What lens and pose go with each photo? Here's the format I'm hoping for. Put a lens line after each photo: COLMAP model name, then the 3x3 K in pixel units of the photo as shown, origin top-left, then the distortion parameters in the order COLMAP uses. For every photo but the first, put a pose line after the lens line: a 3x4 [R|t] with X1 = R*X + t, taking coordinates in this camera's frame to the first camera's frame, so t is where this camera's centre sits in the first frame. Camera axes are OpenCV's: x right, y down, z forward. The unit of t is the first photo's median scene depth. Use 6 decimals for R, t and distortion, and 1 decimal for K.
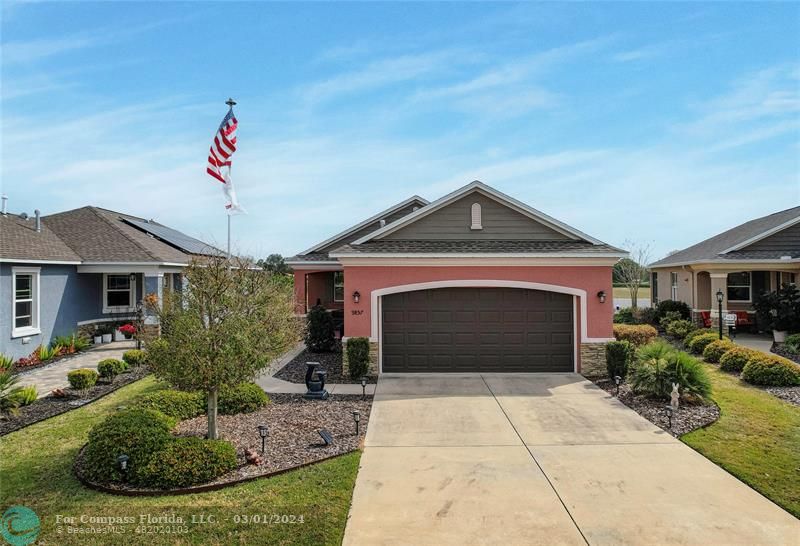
lens RADIAL K [[529.8, 0, 400.7], [0, 529.8, 271.6], [0, 0, 1]] dist [-0.052691, -0.001572]
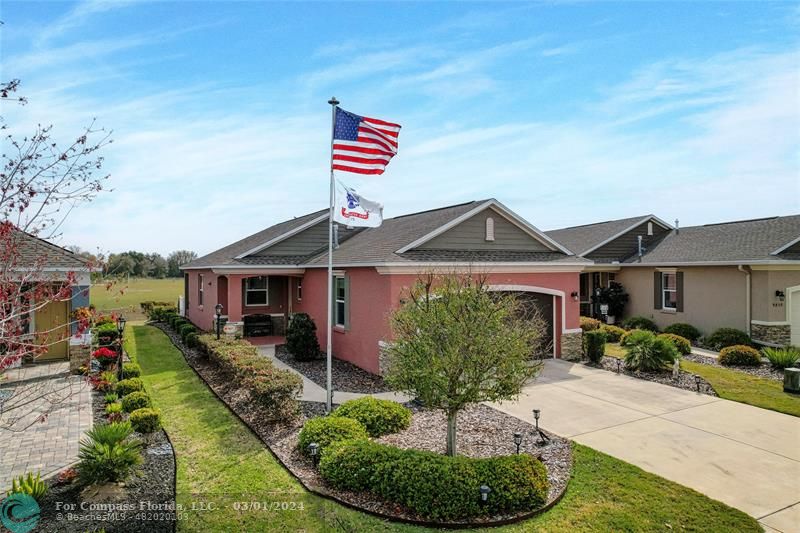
lens RADIAL K [[505.9, 0, 400.4], [0, 505.9, 264.8], [0, 0, 1]] dist [0.001220, 0.001726]
pose [[0.877023, 0.000274, 0.480447, -0.563861], [0.002196, 0.999987, -0.004580, -0.022846], [-0.480443, 0.005072, 0.877012, 0.129395]]
